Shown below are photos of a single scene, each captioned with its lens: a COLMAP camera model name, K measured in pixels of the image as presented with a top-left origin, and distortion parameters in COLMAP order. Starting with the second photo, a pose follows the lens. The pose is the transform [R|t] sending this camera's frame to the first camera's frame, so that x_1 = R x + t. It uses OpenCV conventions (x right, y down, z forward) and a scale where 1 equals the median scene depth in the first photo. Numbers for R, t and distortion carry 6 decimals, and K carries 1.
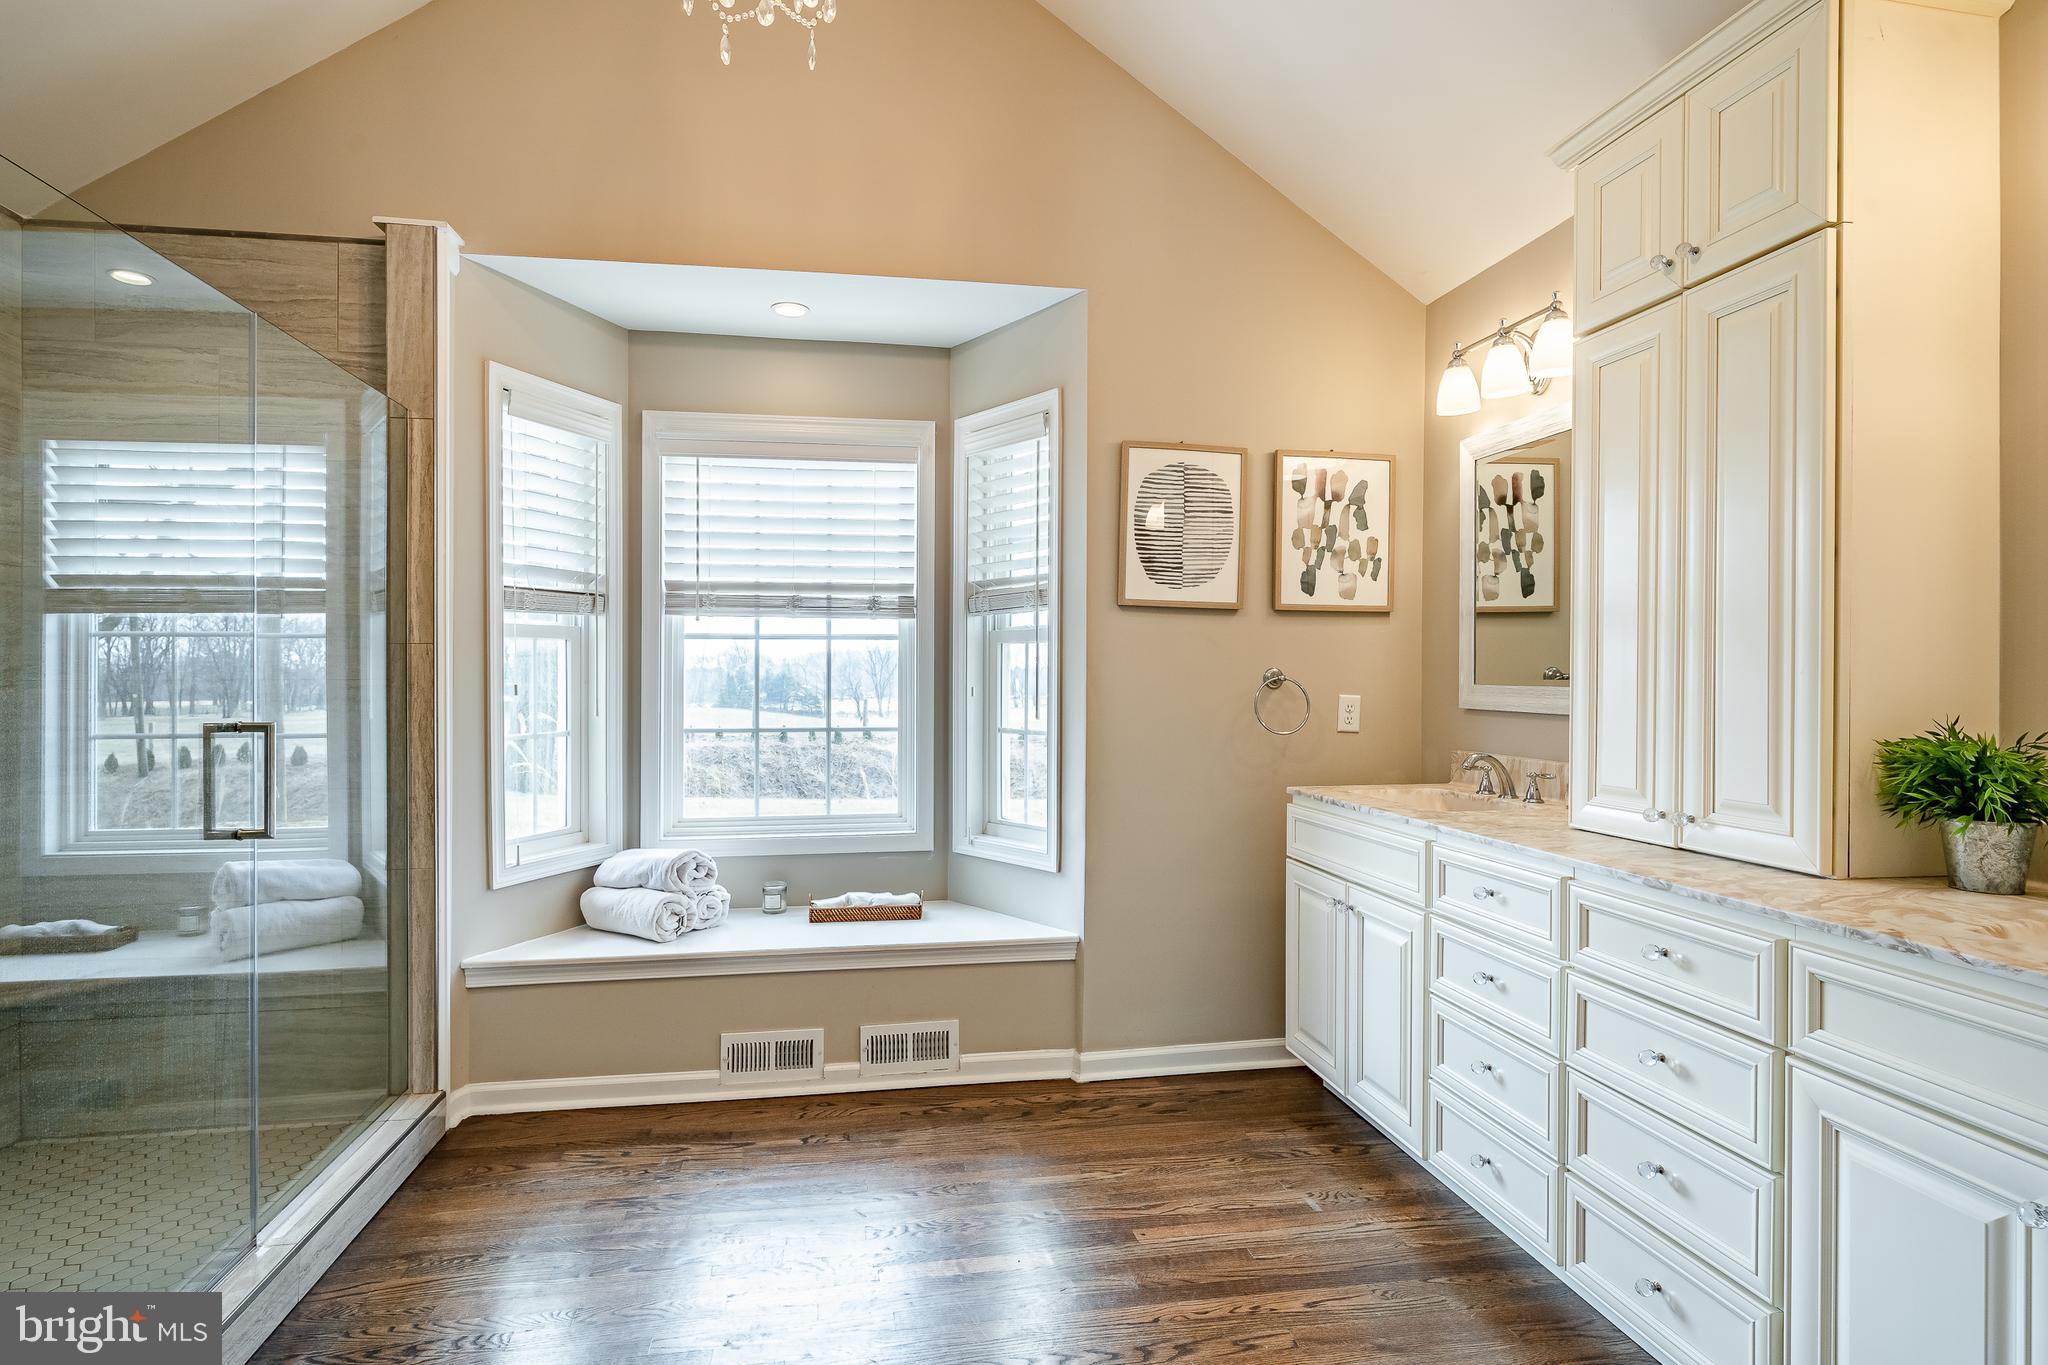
lens RADIAL K [[1077.4, 0, 1018.1], [0, 1077.4, 640.6], [0, 0, 1]] dist [-0.011743, 0.002438]
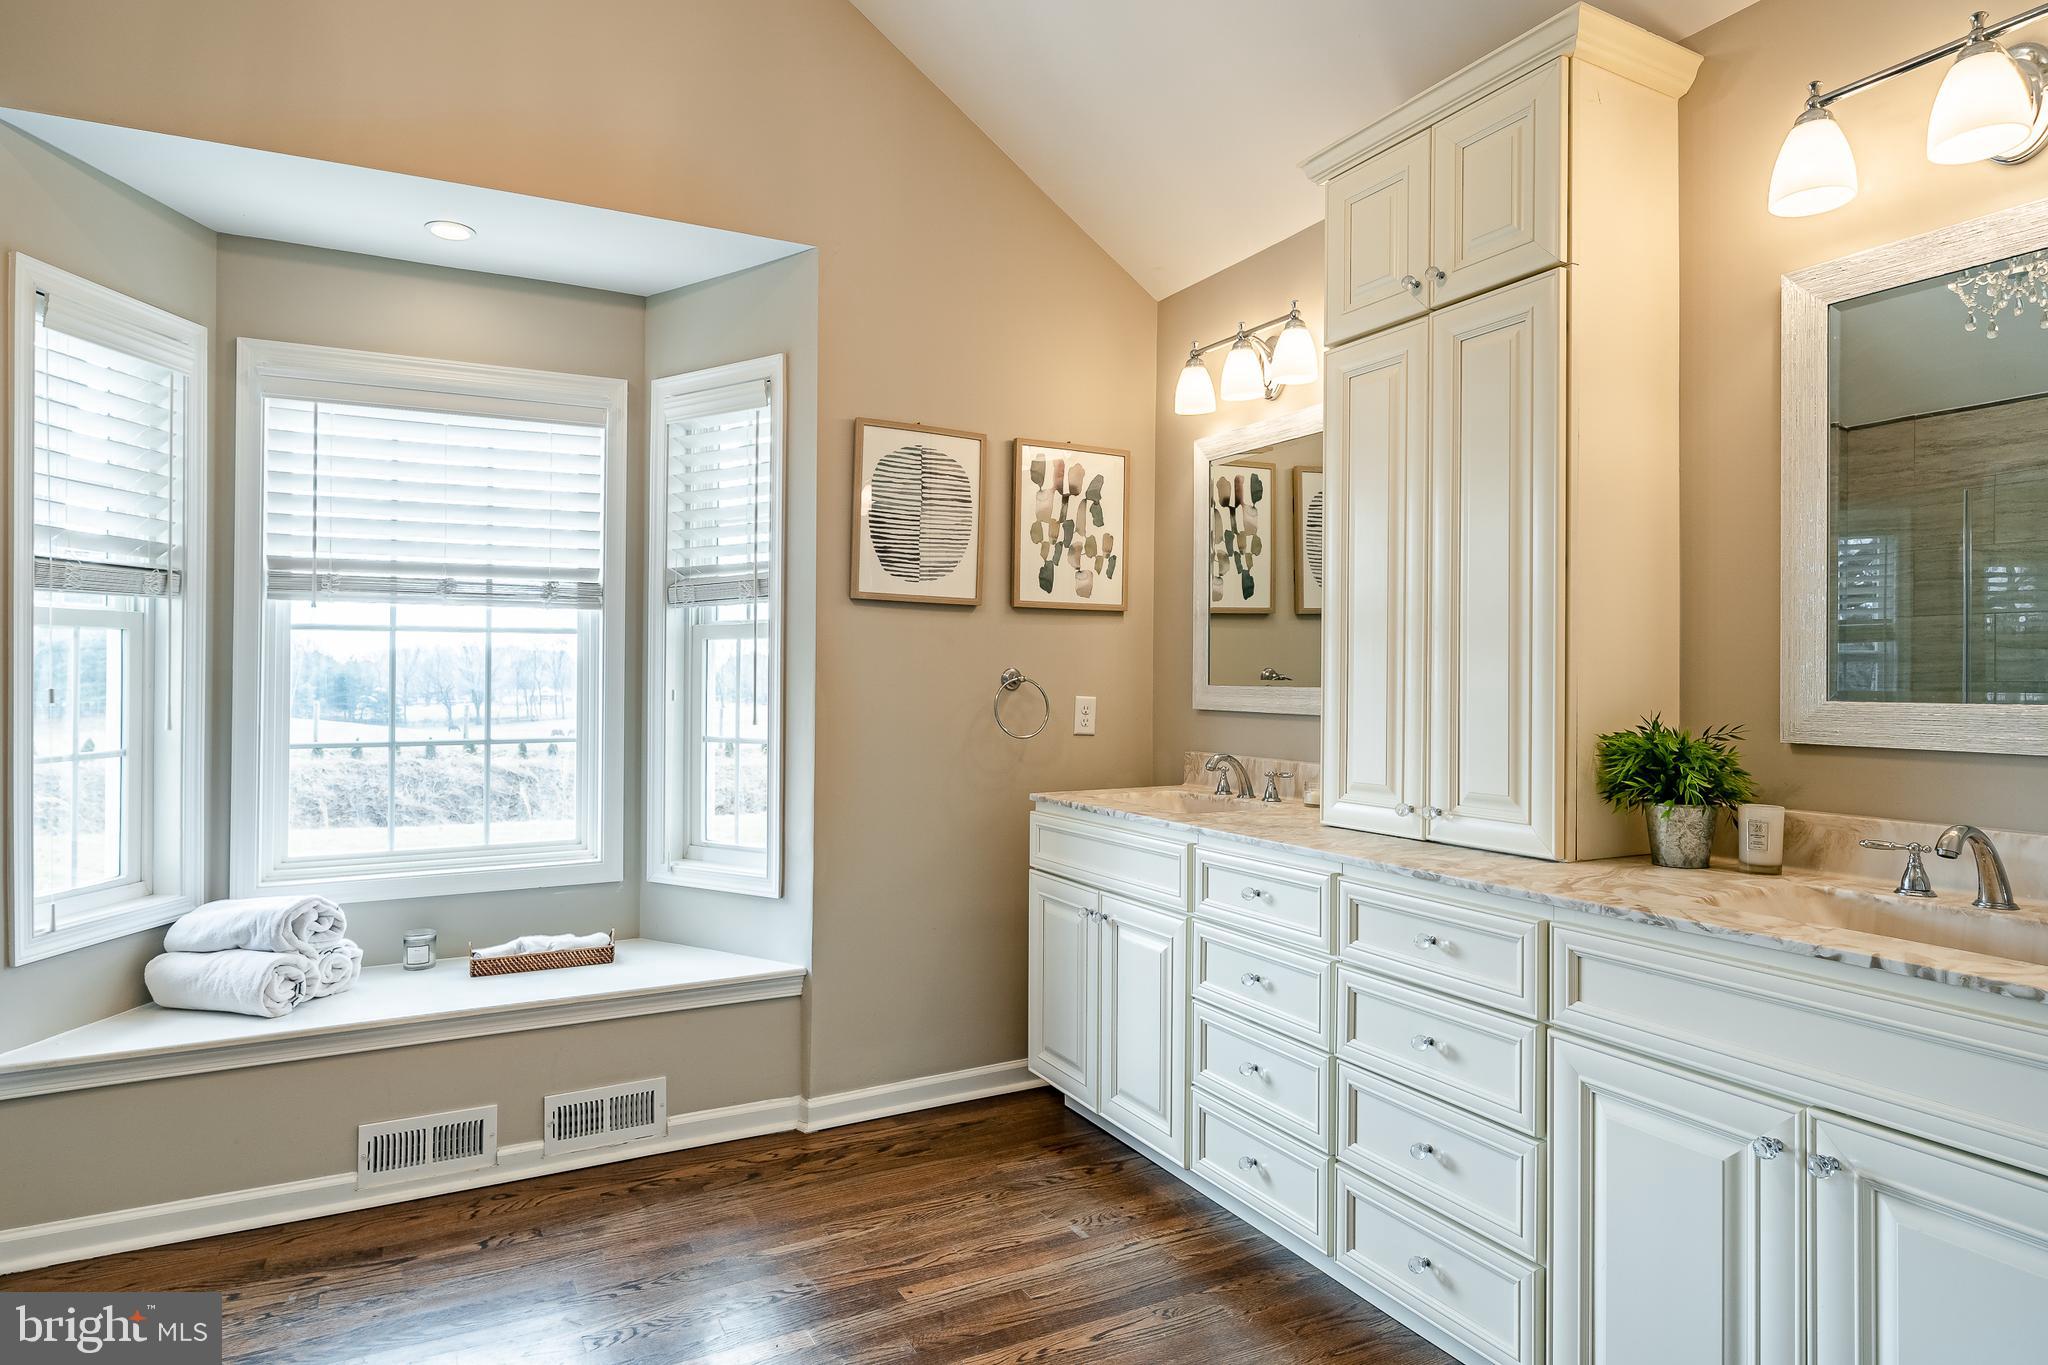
lens RADIAL K [[1167.1, 0, 1031.2], [0, 1167.1, 630.1], [0, 0, 1]] dist [-0.009976, 0.004316]
pose [[0.950352, 0.011623, 0.310960, -0.071447], [-0.009416, 0.999919, -0.008598, 0.000662], [-0.311035, 0.005243, 0.950384, 0.021629]]
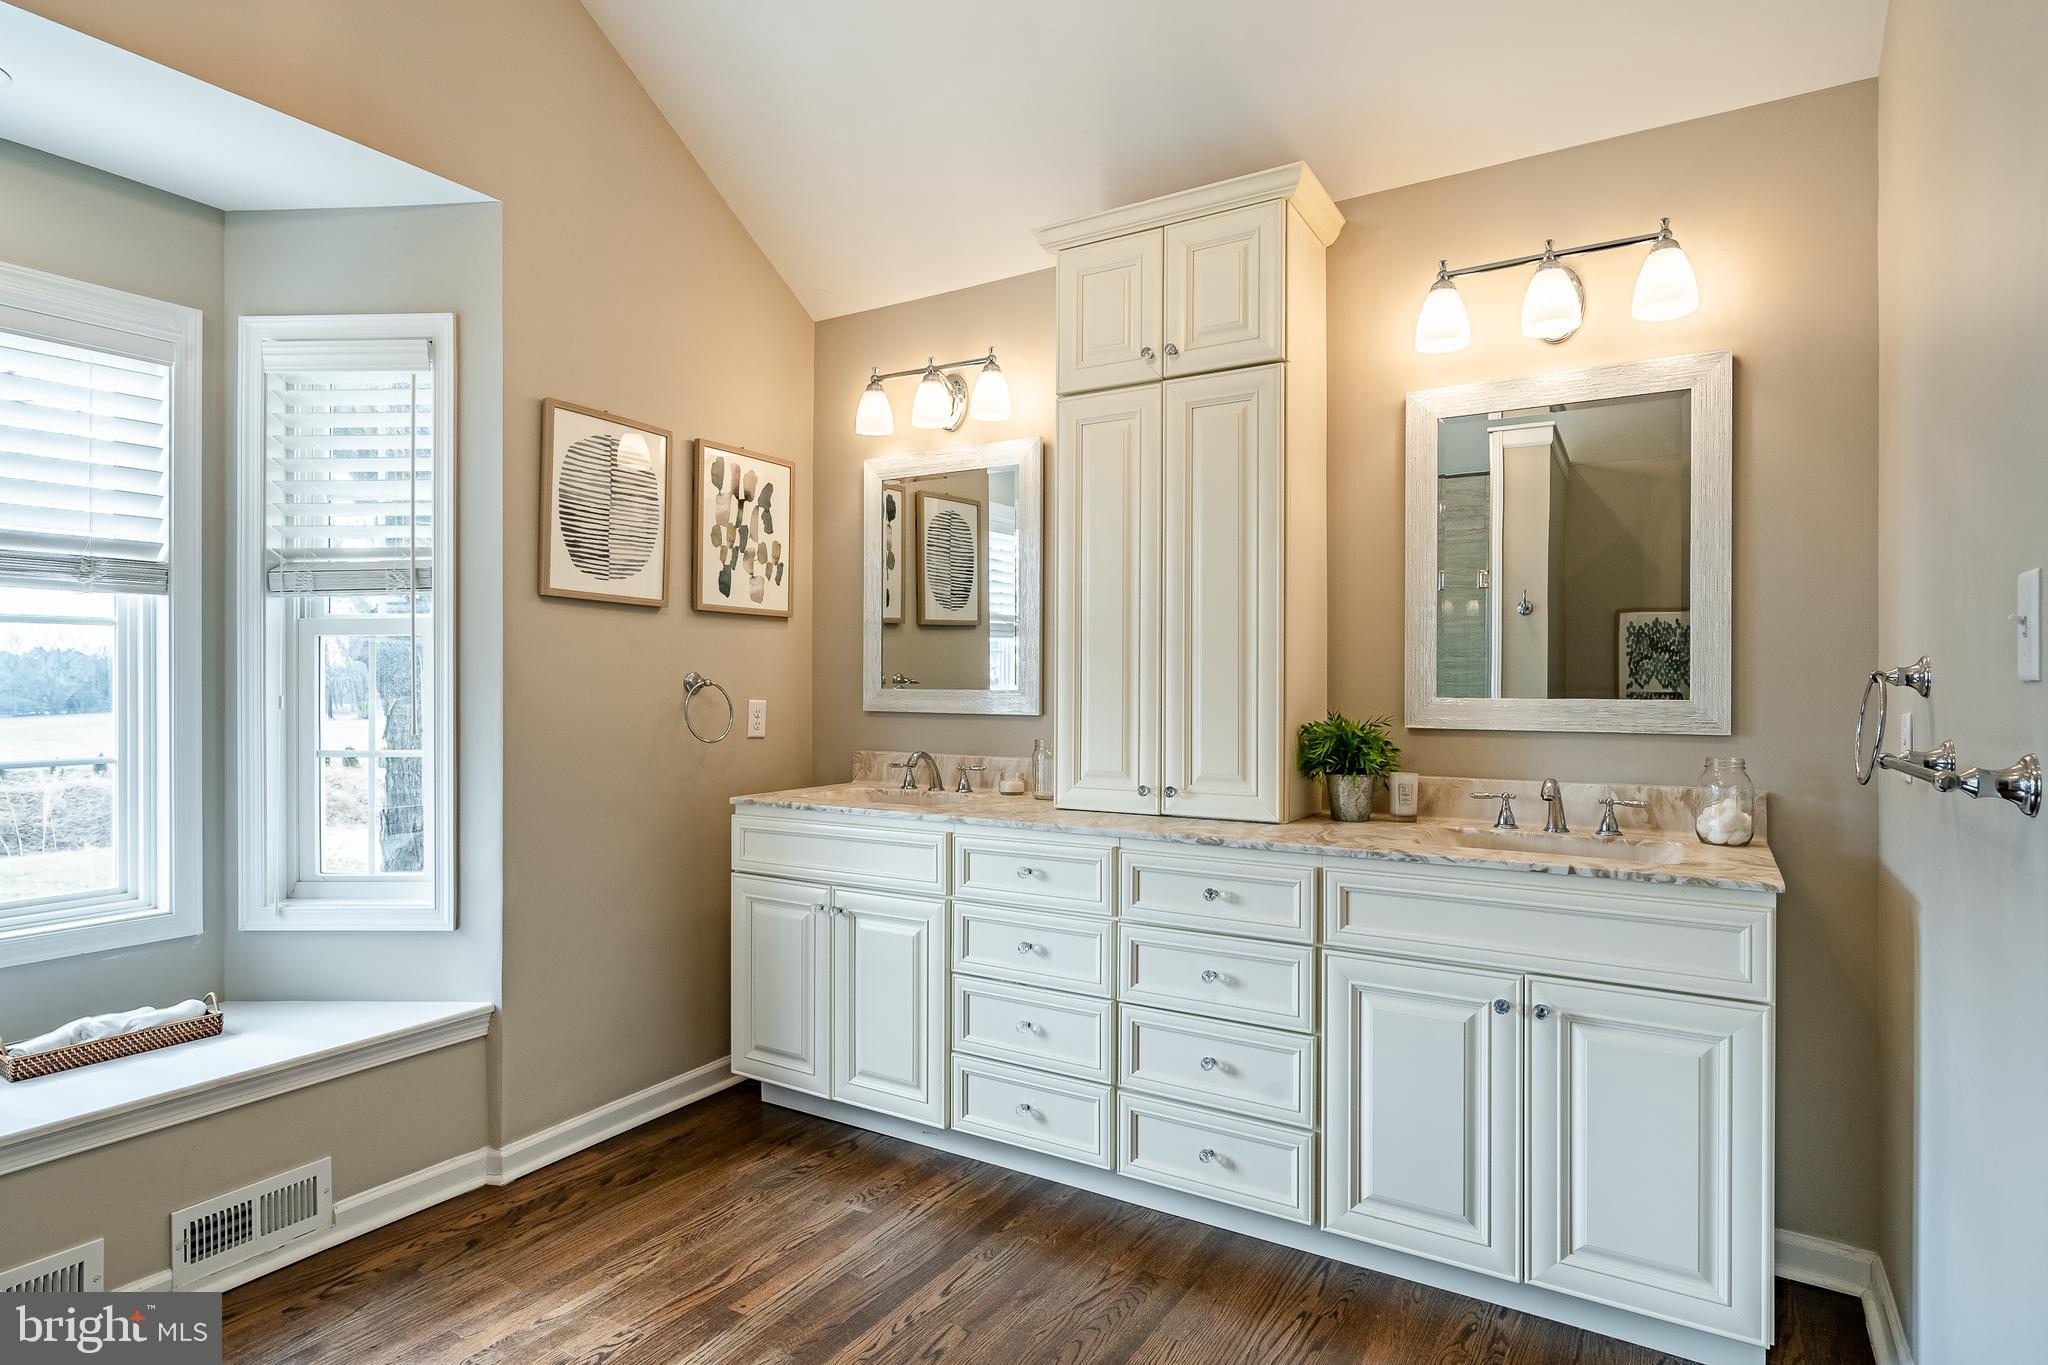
lens RADIAL K [[1077.4, 0, 1056.5], [0, 1077.4, 655.7], [0, 0, 1]] dist [-0.011743, 0.002438]
pose [[0.653150, 0.017701, 0.757022, -0.287304], [-0.024606, 0.999695, -0.002145, 0.006074], [-0.756829, -0.017226, 0.653386, 0.167043]]
